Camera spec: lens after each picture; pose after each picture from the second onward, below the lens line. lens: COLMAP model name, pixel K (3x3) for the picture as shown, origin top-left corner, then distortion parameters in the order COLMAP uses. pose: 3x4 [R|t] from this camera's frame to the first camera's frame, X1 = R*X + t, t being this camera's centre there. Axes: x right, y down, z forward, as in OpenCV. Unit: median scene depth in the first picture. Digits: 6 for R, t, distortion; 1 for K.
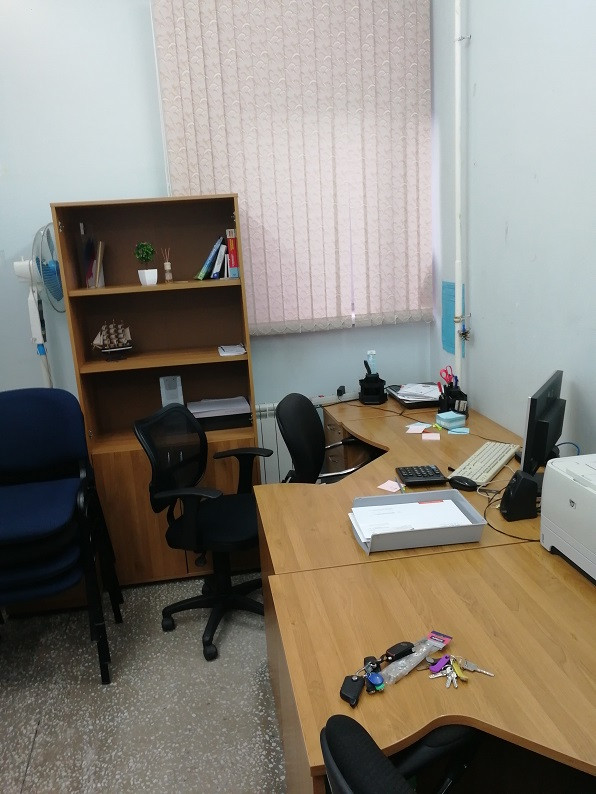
lens RADIAL K [[632.2, 0, 293.5], [0, 632.2, 392.9], [0, 0, 1]] dist [0.057293, -0.107168]
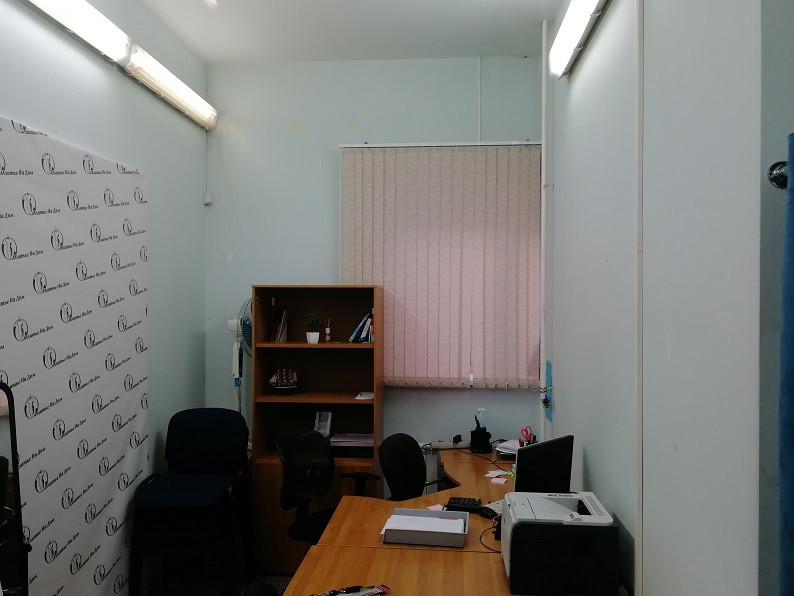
lens RADIAL K [[632.2, 0, 387.3], [0, 632.2, 302.5], [0, 0, 1]] dist [0.057293, -0.107168]
pose [[0.966680, 0.064269, -0.247789, 0.263425], [-0.117000, 0.971878, -0.204365, 0.008216], [0.227687, 0.226547, 0.947014, -0.294489]]
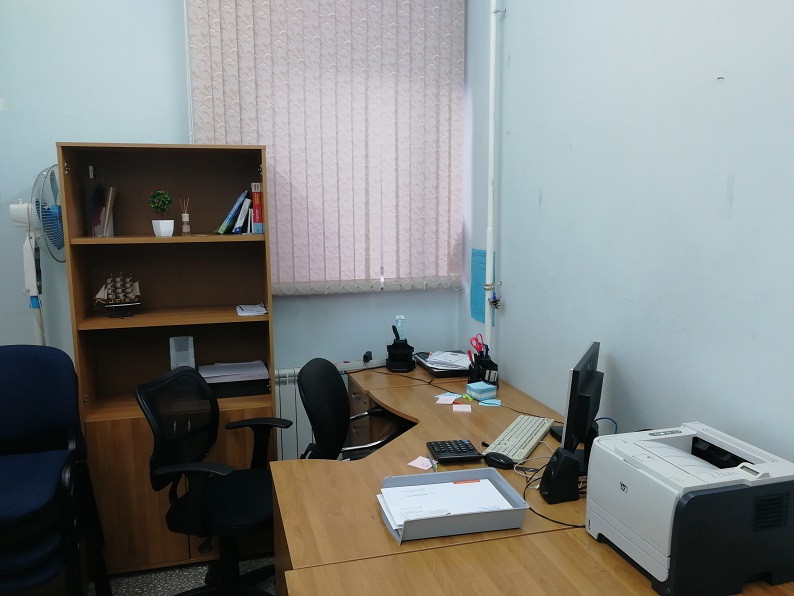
lens RADIAL K [[632.2, 0, 387.3], [0, 632.2, 302.5], [0, 0, 1]] dist [0.057293, -0.107168]
pose [[0.992601, 0.036695, 0.115745, -0.008369], [-0.026228, 0.995533, -0.090694, 0.000489], [-0.118556, 0.086988, 0.989130, 0.055799]]
